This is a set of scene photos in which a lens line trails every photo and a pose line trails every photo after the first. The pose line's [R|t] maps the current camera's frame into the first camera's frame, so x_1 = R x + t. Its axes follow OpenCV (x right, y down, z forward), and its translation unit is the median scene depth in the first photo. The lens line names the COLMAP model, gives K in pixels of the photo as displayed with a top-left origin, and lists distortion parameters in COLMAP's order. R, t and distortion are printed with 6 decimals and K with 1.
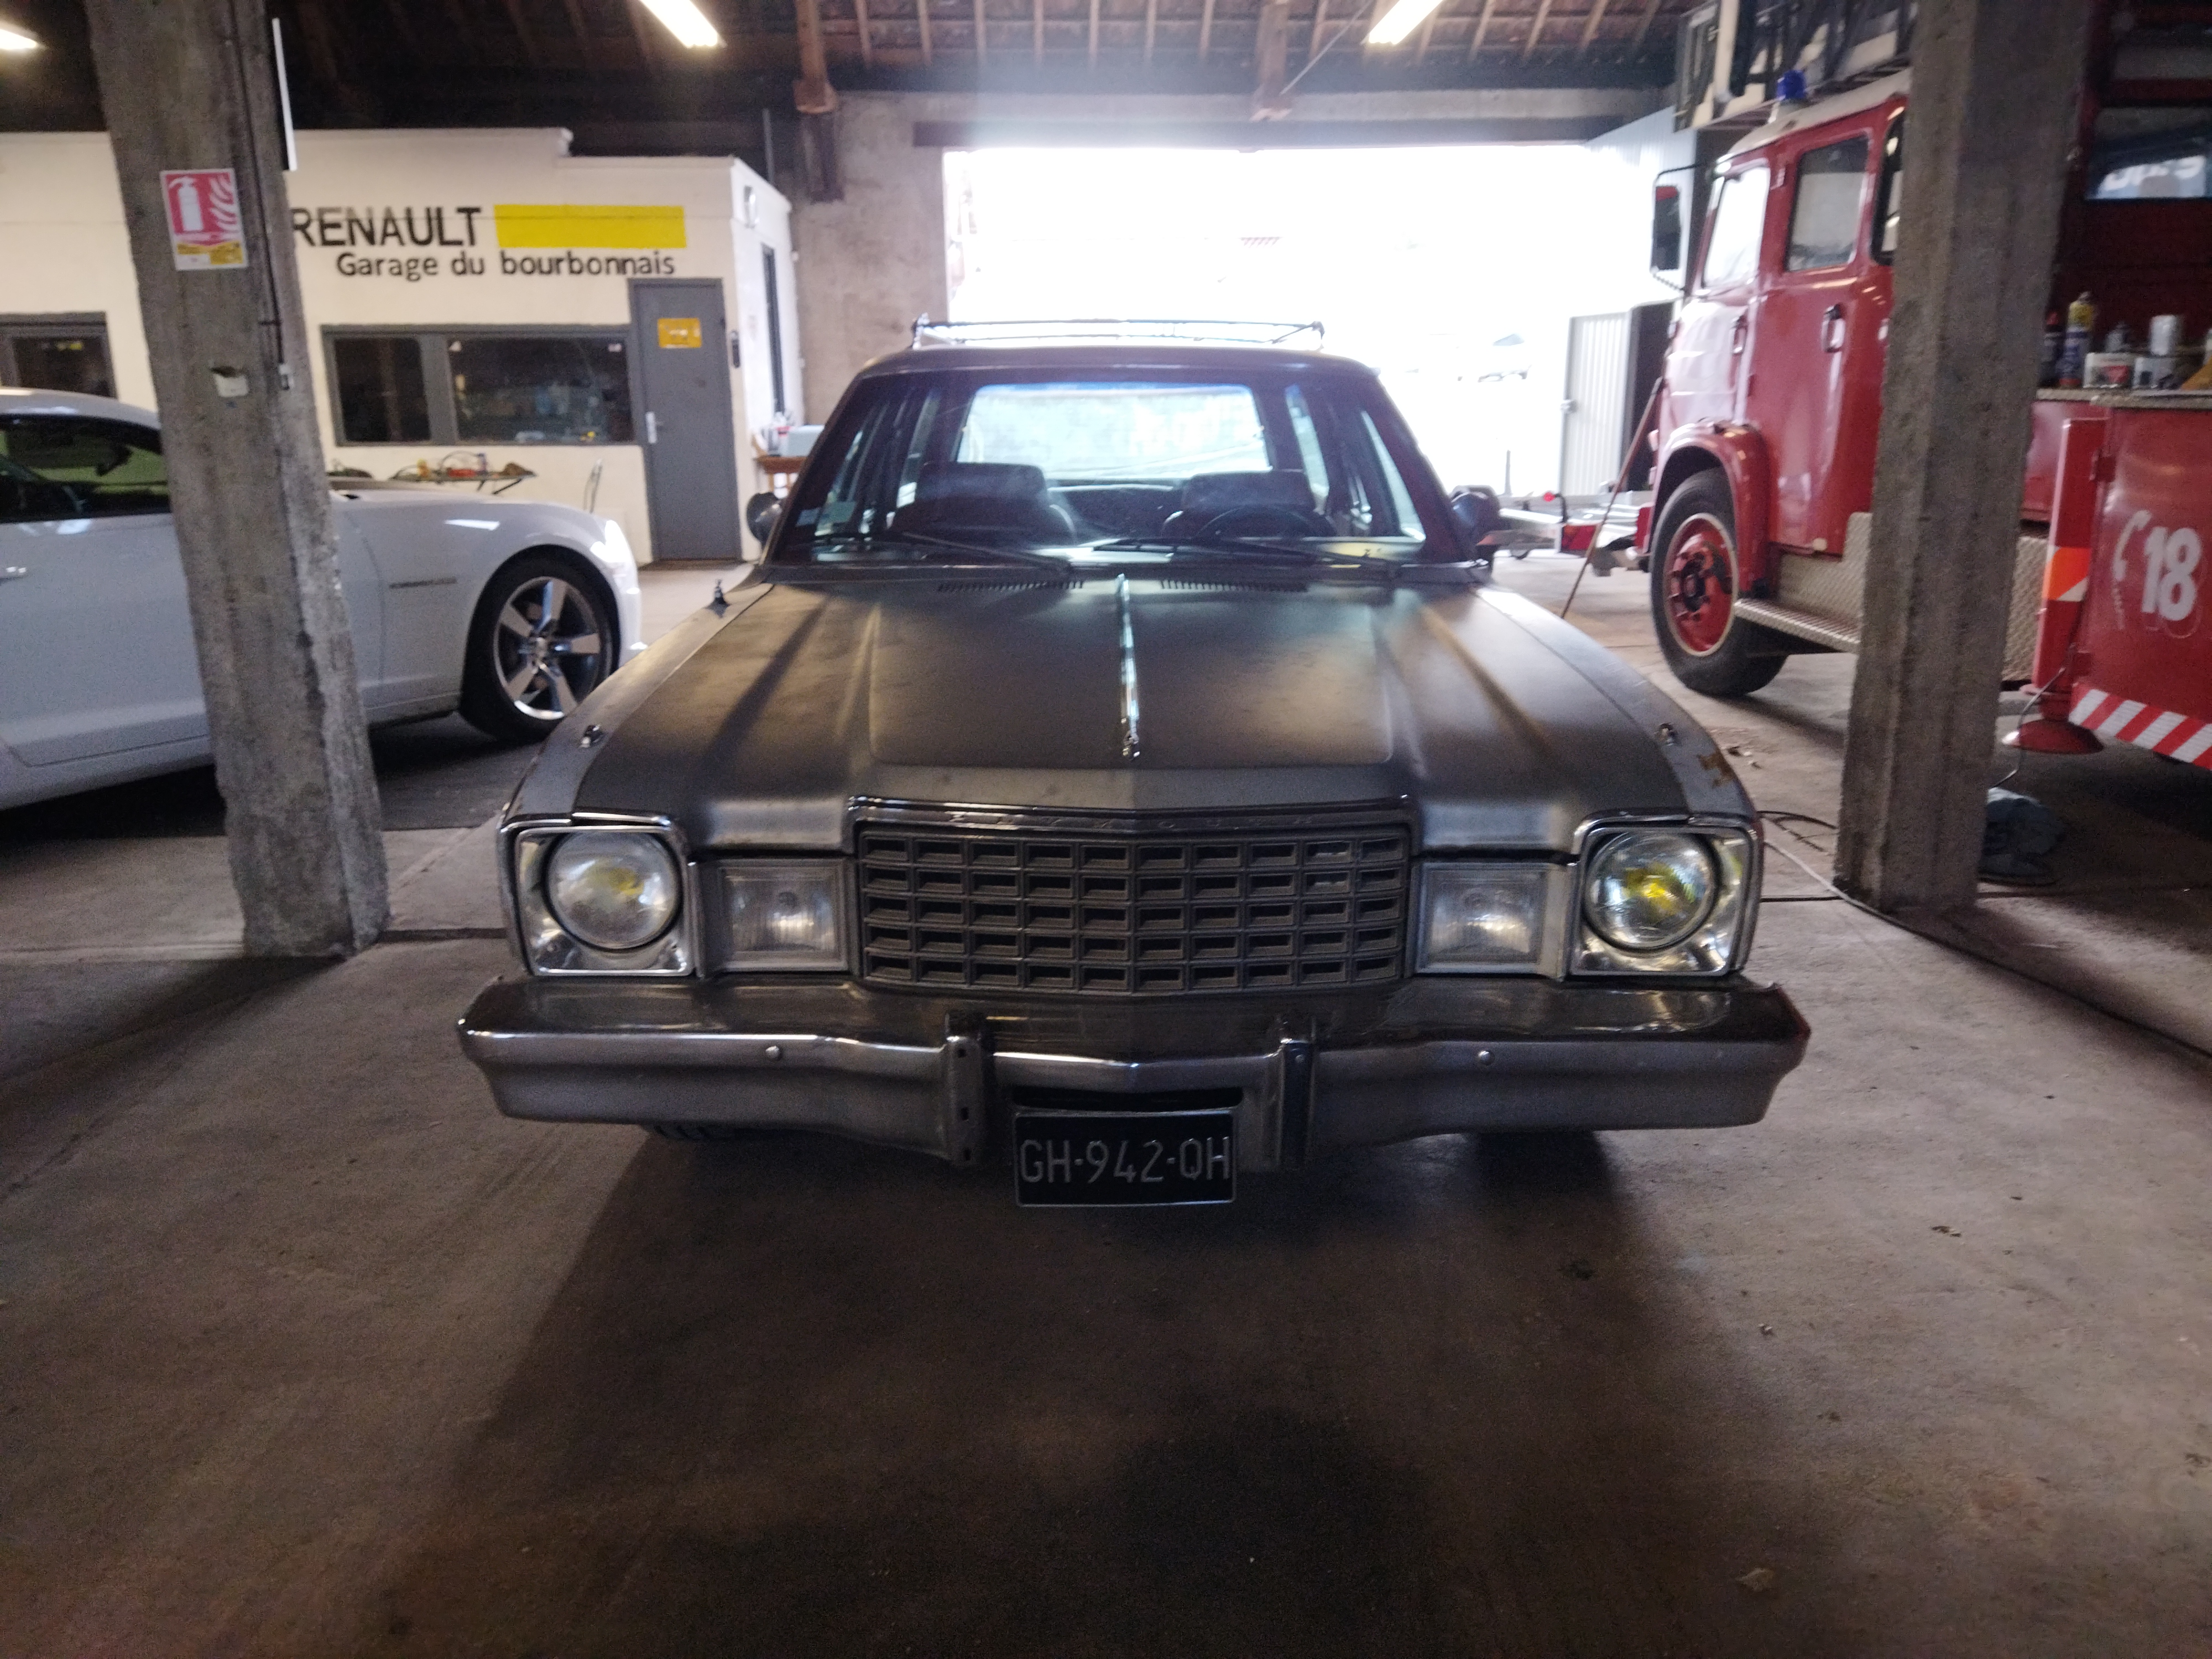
lens RADIAL K [[1624.6, 0, 1100.6], [0, 1624.6, 829.7], [0, 0, 1]] dist [0.110398, -0.164078]
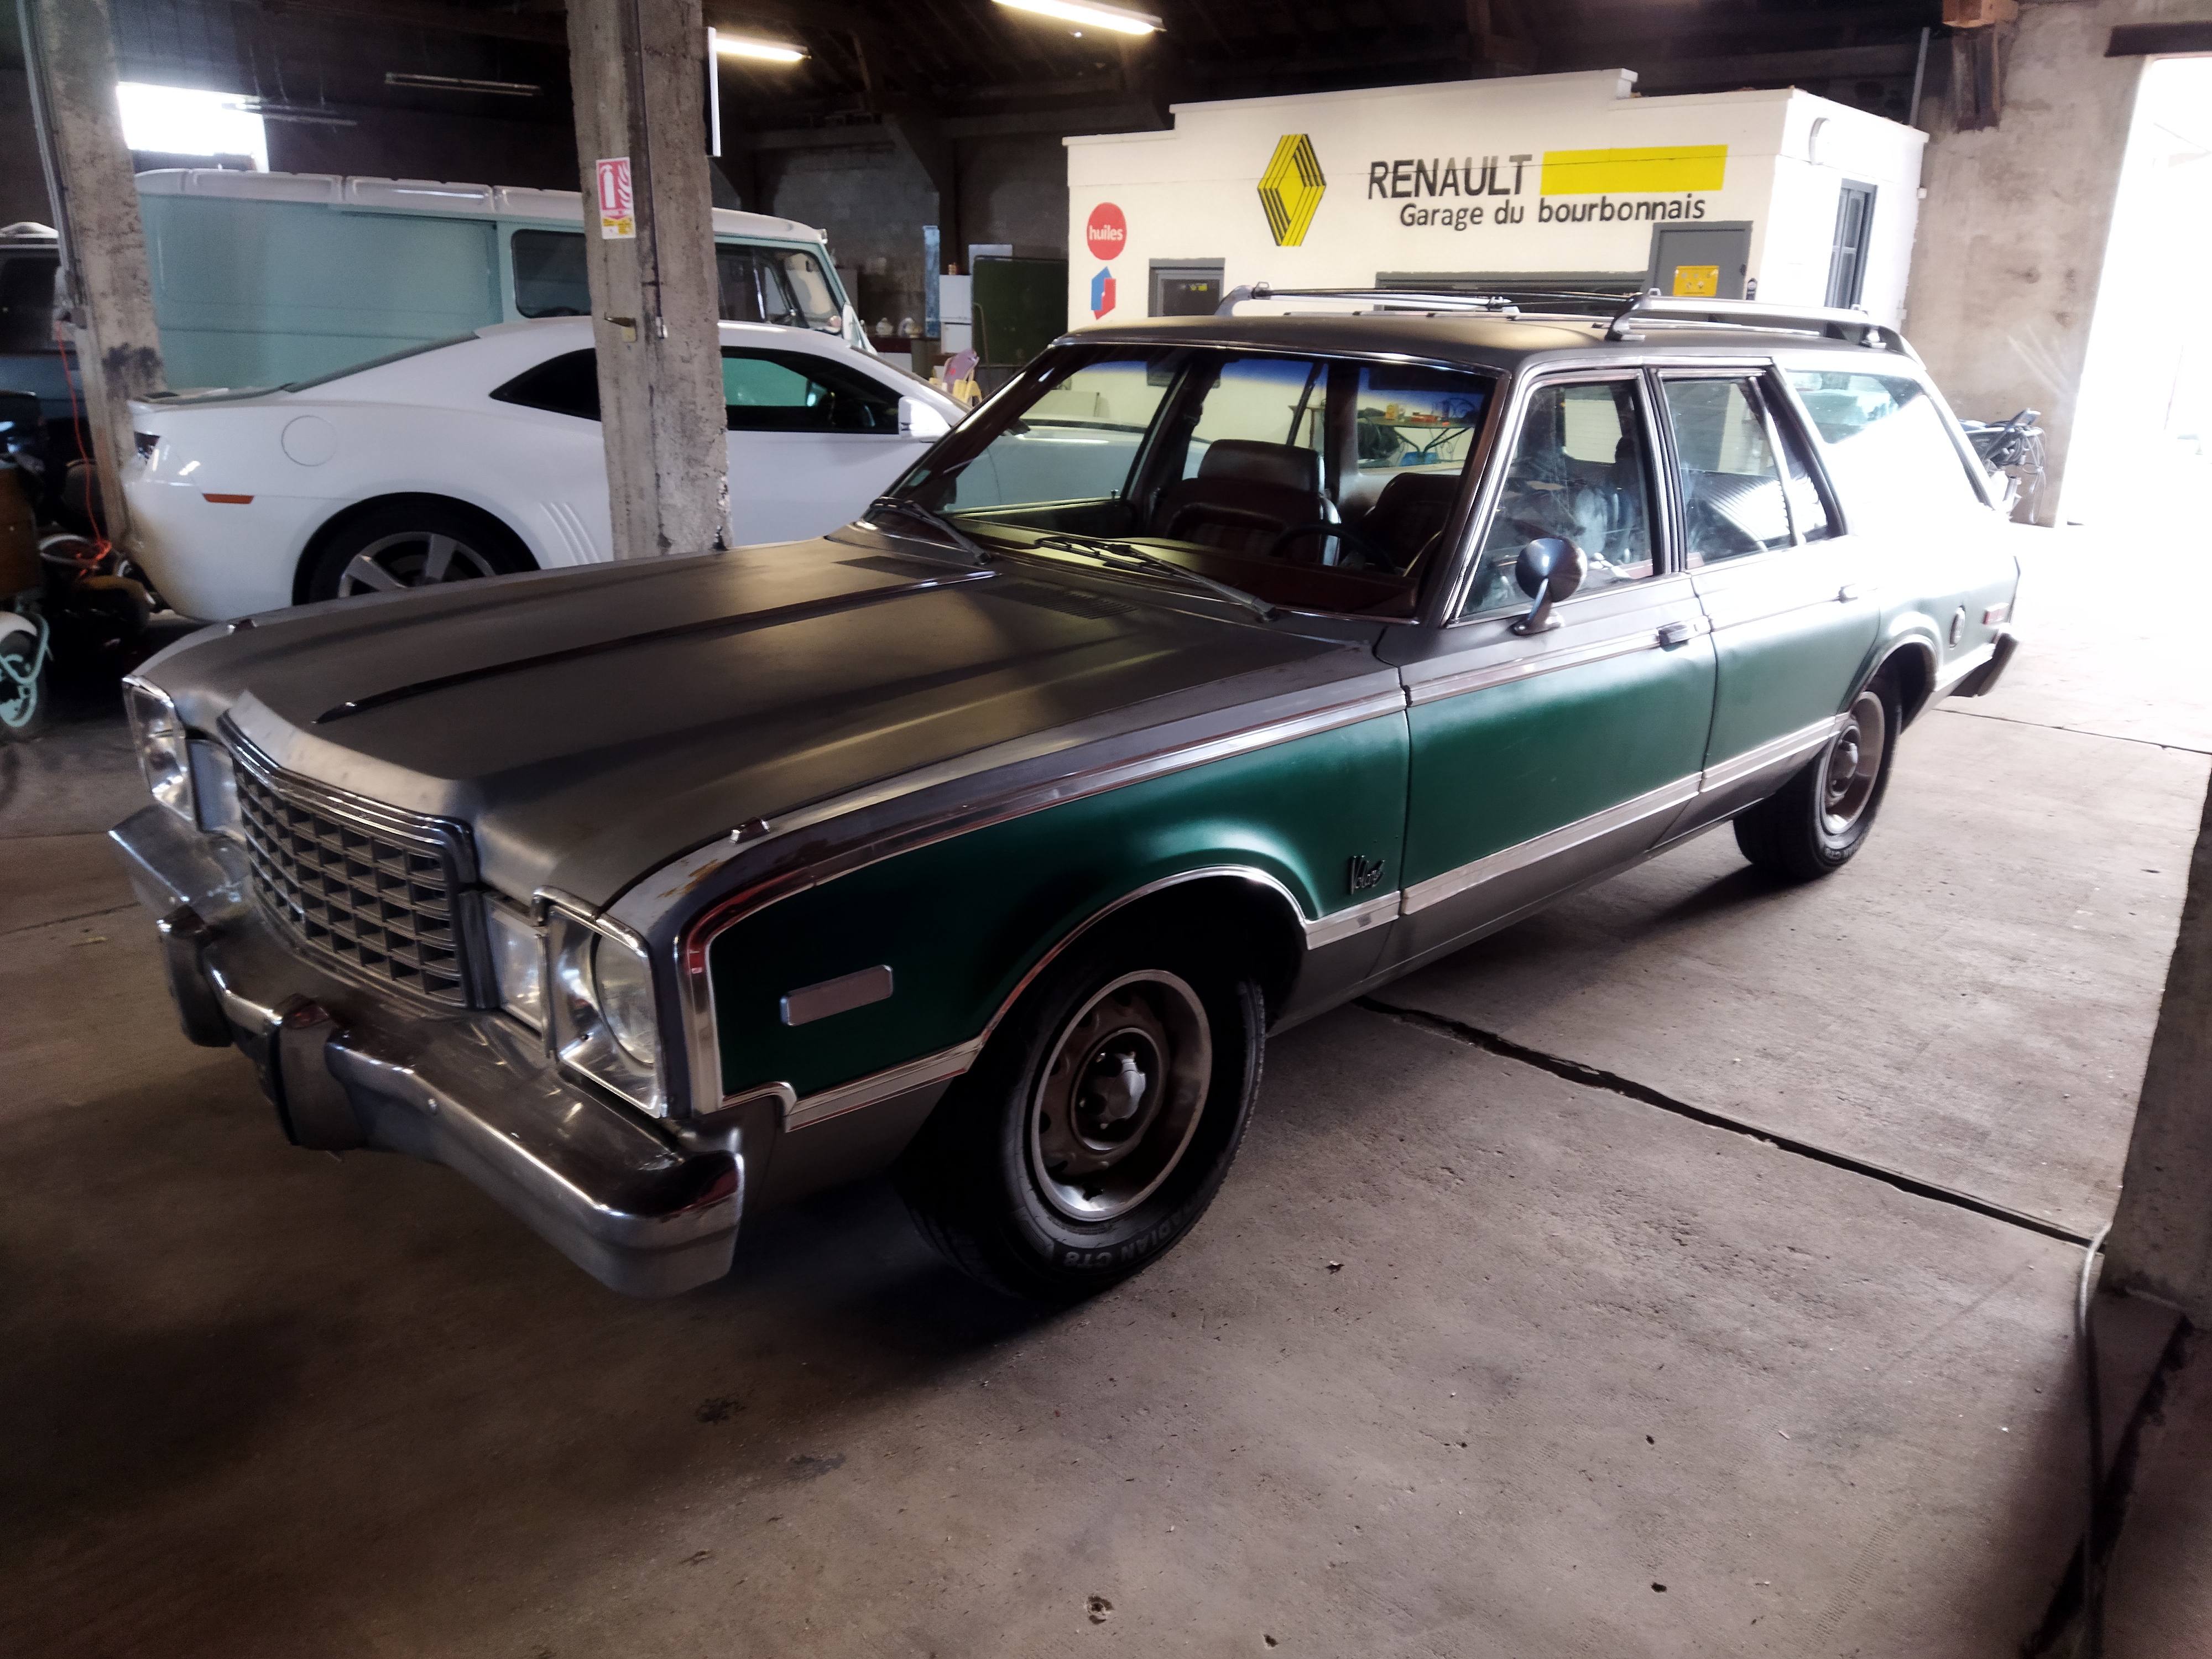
lens RADIAL K [[1662.5, 0, 1097.4], [0, 1662.5, 834.8], [0, 0, 1]] dist [0.039461, -0.061808]
pose [[0.728244, 0.227973, -0.646288, 0.182999], [-0.207517, 0.972131, 0.109079, -0.031333], [0.653144, 0.054679, 0.755257, 0.084056]]
